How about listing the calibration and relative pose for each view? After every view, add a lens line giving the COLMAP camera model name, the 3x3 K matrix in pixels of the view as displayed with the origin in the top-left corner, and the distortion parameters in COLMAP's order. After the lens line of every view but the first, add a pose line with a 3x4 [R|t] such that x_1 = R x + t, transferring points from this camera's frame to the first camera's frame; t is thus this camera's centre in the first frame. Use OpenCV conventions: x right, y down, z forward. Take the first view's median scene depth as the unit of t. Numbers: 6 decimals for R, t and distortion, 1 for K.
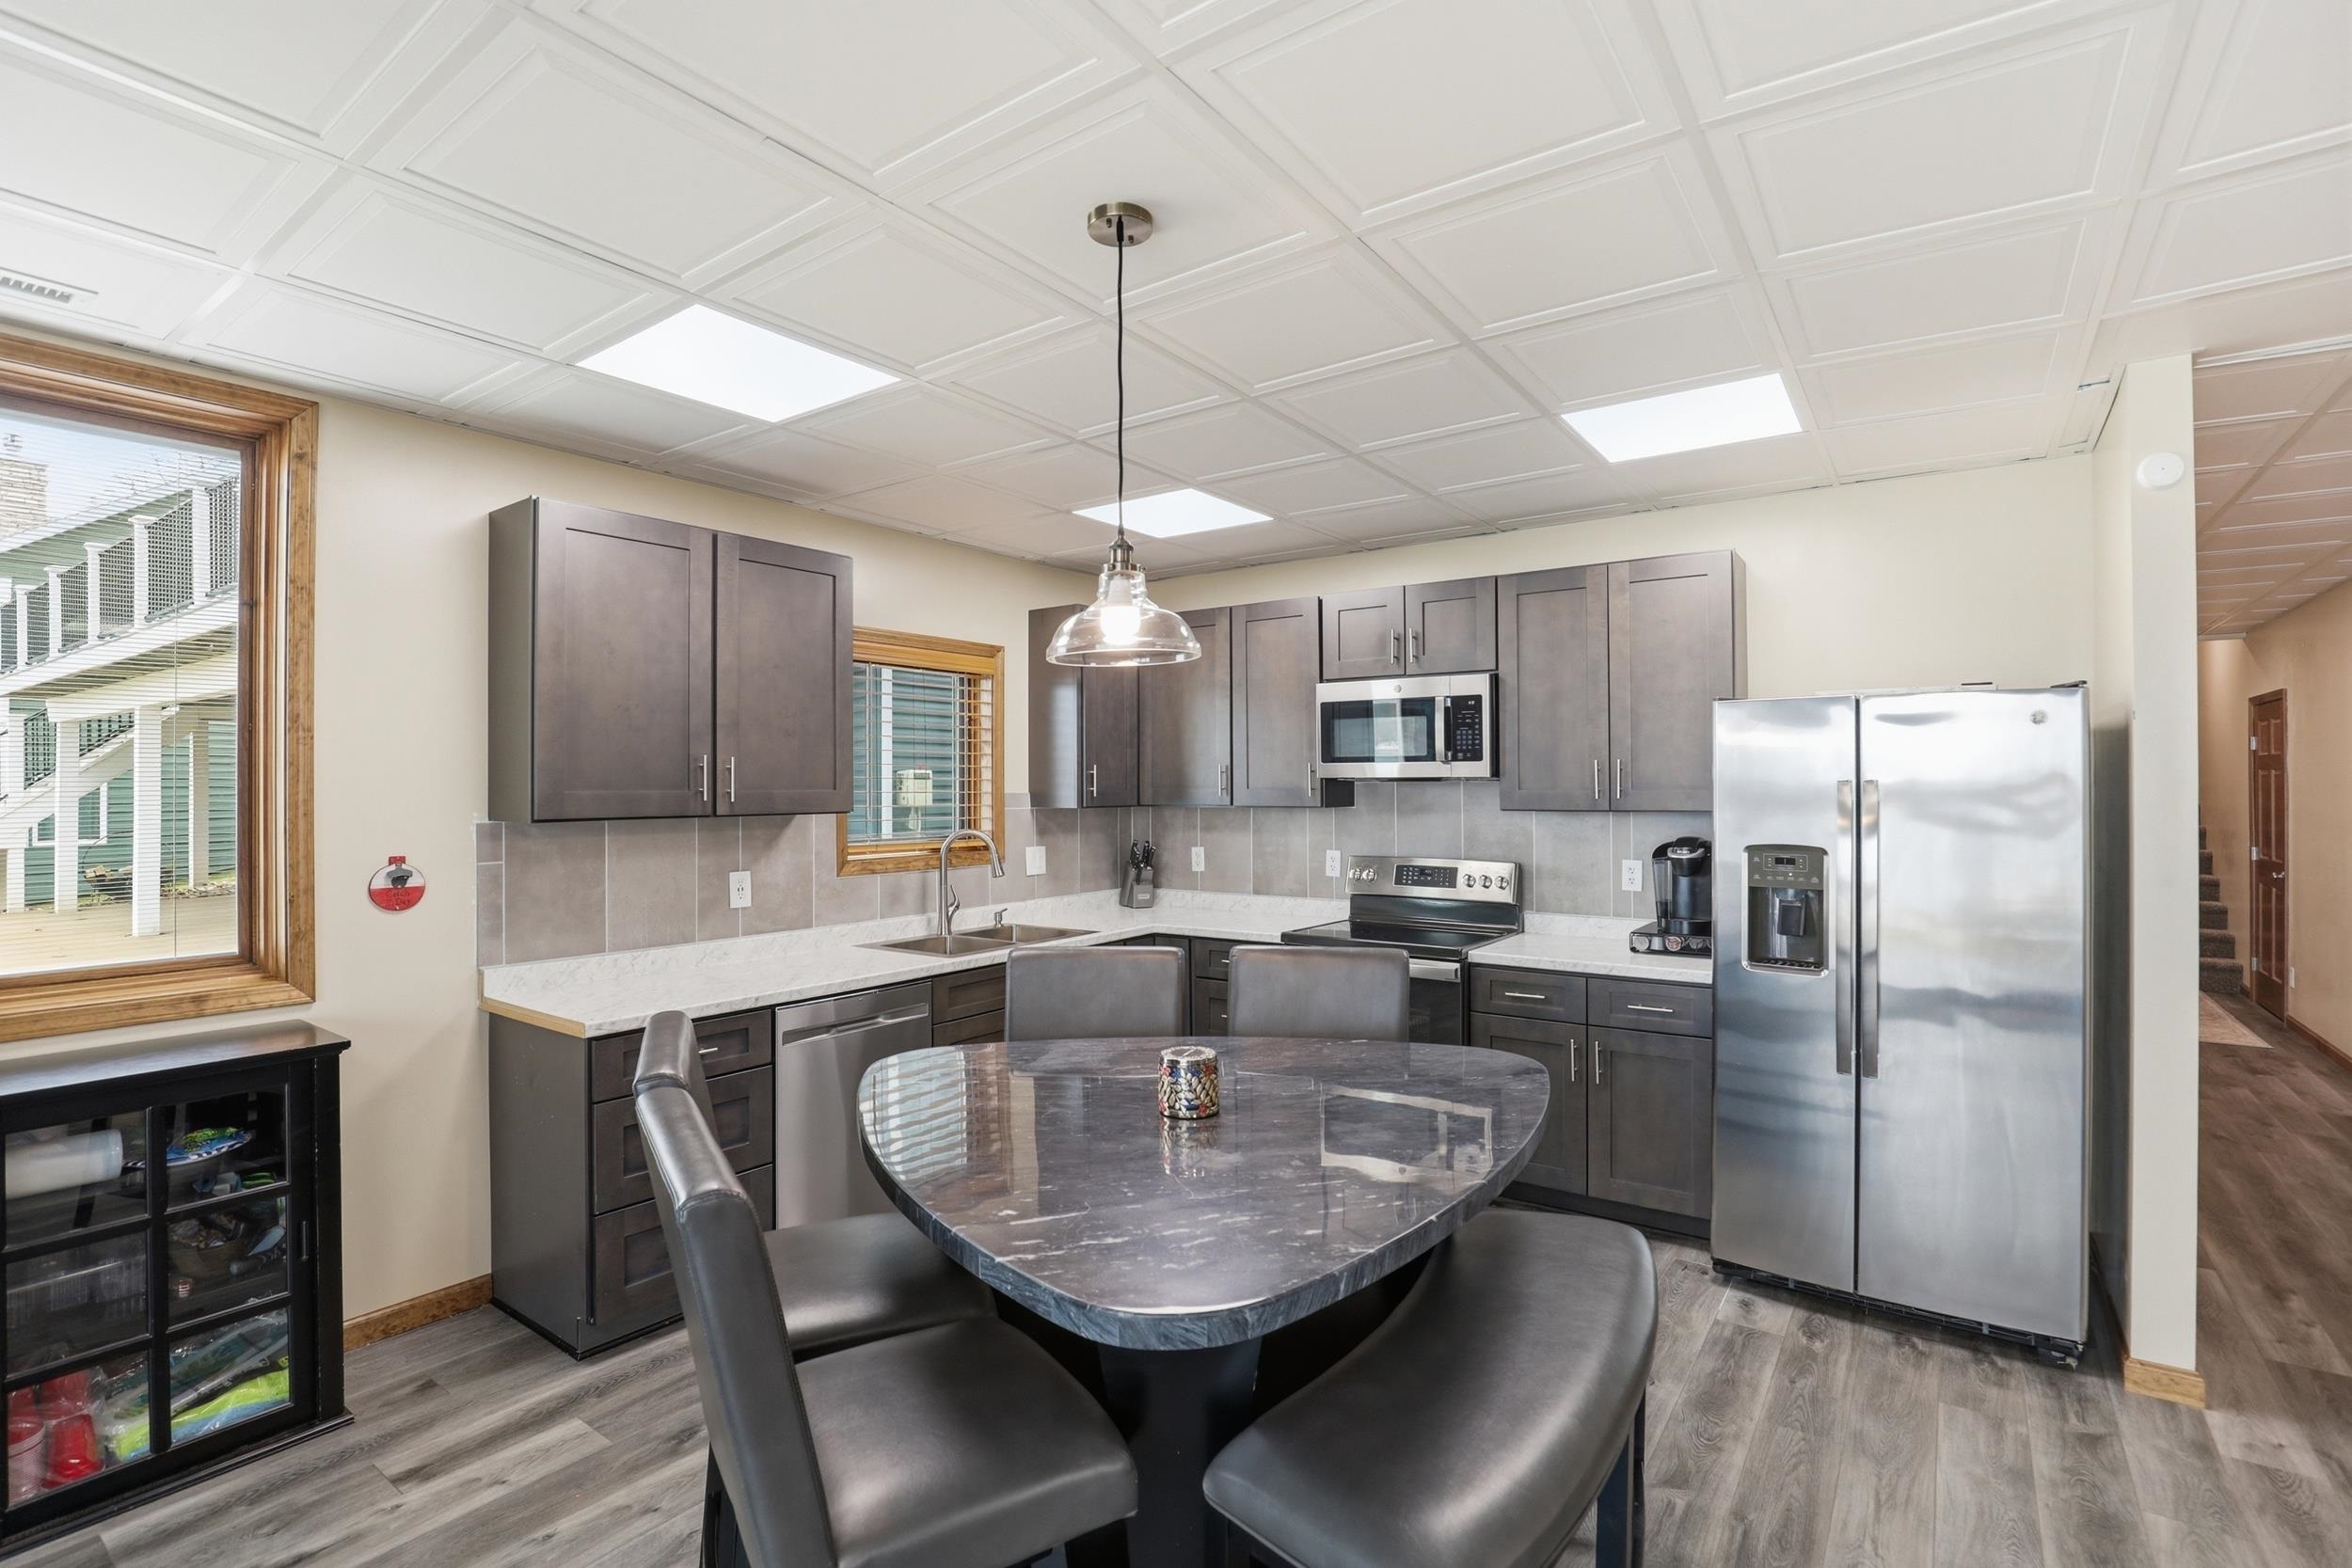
lens RADIAL K [[1090.2, 0, 1176.9], [0, 1090.2, 768.8], [0, 0, 1]] dist [-0.036940, 0.007647]
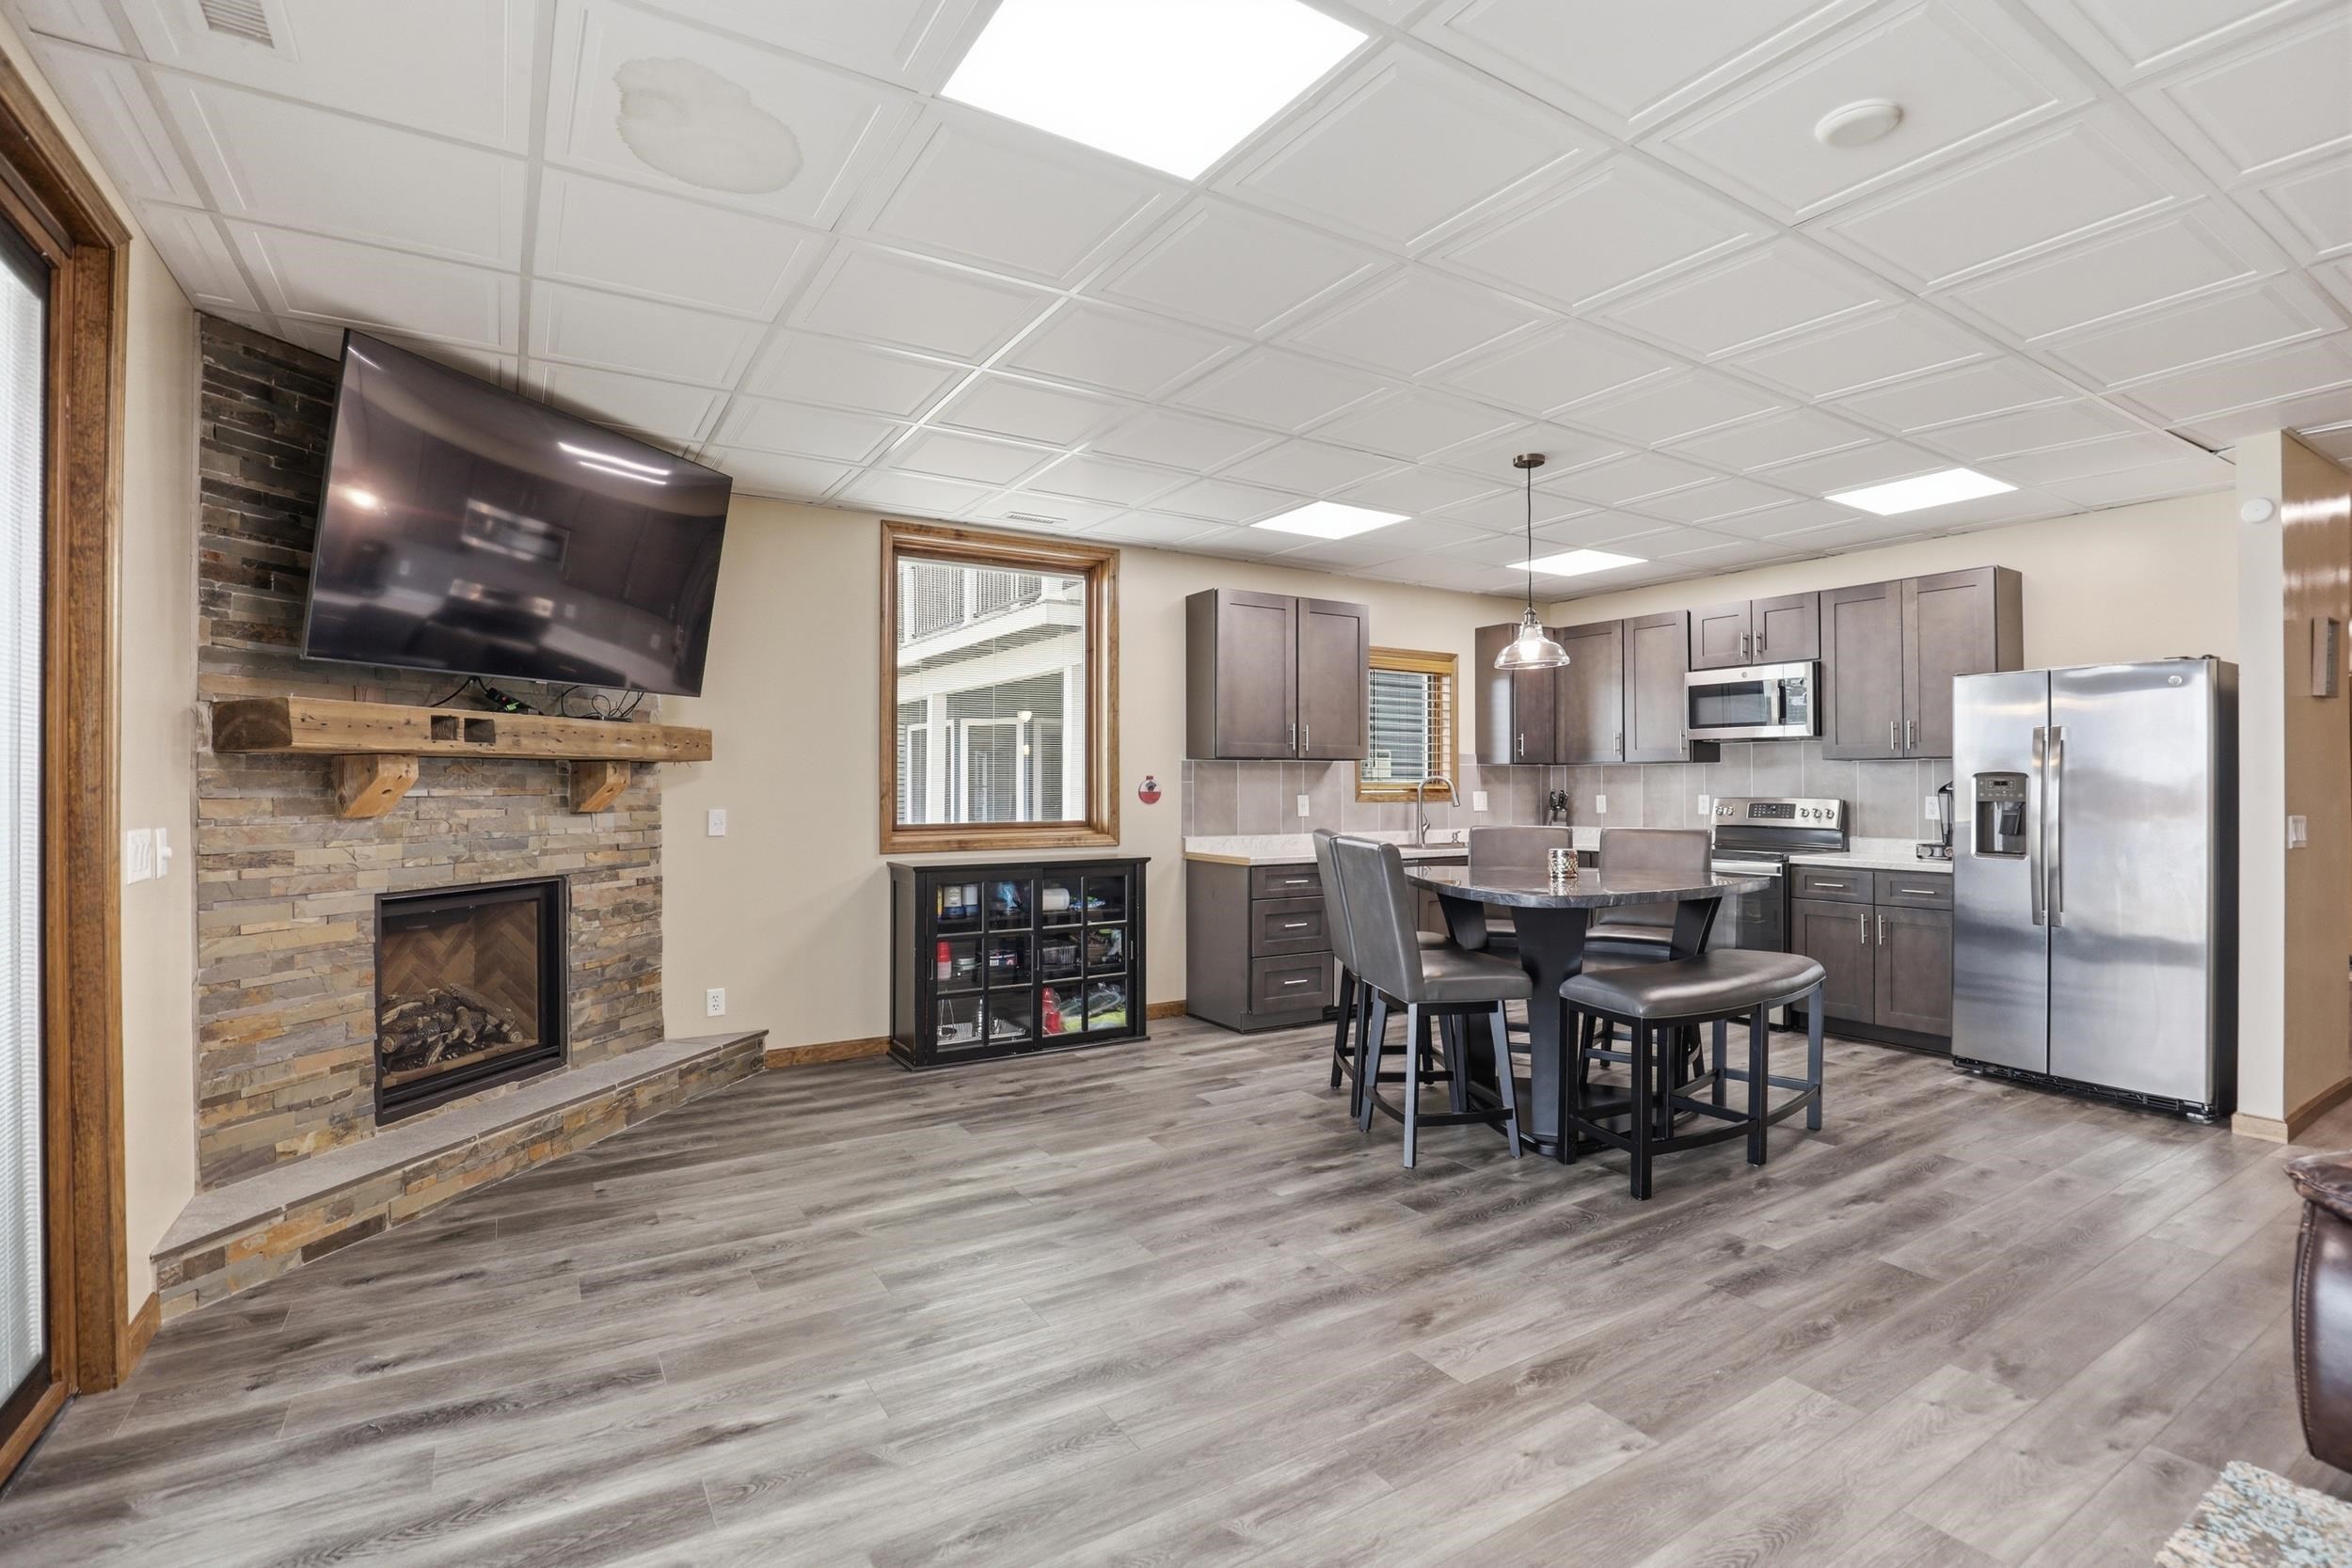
lens RADIAL K [[1090.2, 0, 1189.9], [0, 1090.2, 780.2], [0, 0, 1]] dist [-0.036940, 0.007647]
pose [[0.929252, 0.002600, -0.369438, 0.057148], [0.001970, 0.999926, 0.011991, 0.048284], [0.369442, -0.011871, 0.929178, -0.608293]]
